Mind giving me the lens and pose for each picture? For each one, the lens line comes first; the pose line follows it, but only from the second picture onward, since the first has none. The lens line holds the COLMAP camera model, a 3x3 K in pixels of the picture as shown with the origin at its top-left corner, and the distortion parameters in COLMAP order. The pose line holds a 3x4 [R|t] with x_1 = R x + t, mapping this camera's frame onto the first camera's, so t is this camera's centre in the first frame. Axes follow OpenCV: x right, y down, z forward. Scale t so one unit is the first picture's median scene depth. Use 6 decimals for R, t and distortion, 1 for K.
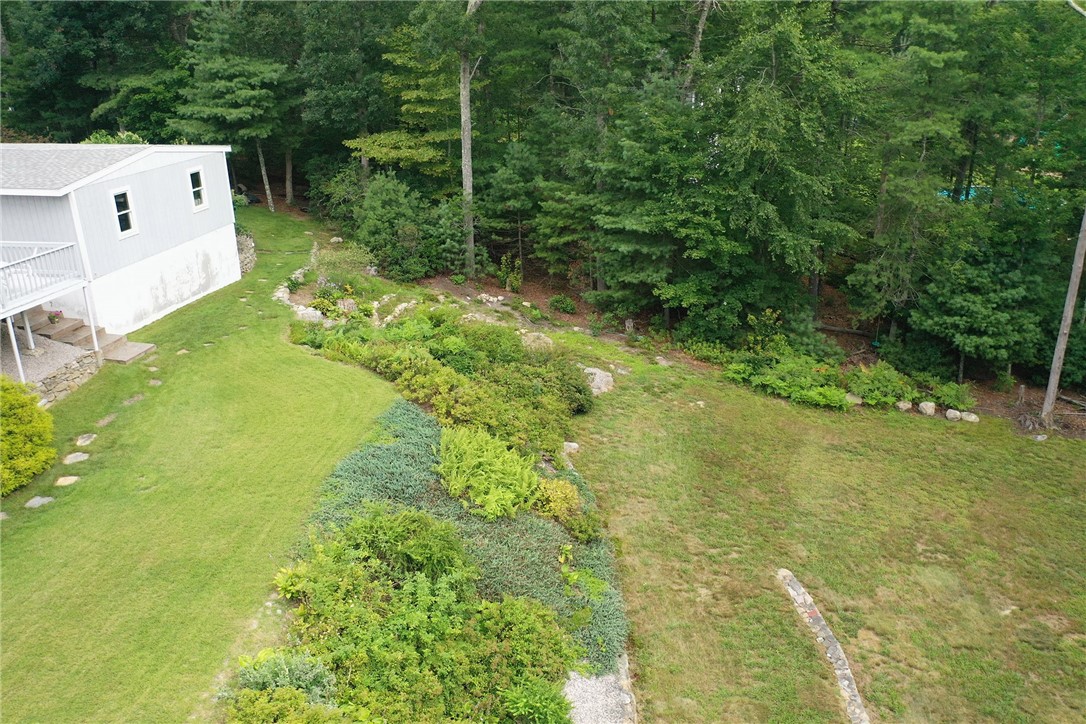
lens RADIAL K [[856.3, 0, 547.3], [0, 856.3, 358.2], [0, 0, 1]] dist [-0.007051, 0.002432]
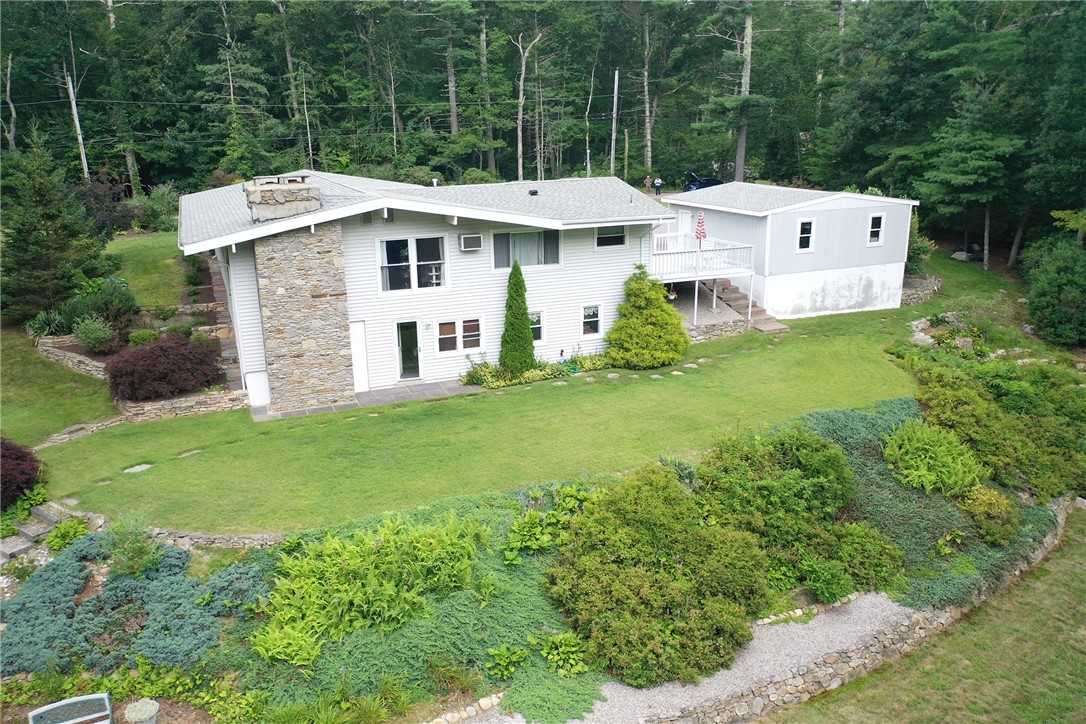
lens RADIAL K [[856.3, 0, 547.3], [0, 856.3, 358.2], [0, 0, 1]] dist [-0.007051, 0.002432]
pose [[0.575553, 0.226113, -0.785883, 0.337877], [-0.292592, 0.954335, 0.060295, 0.050857], [0.763629, 0.195240, 0.615429, -0.126113]]
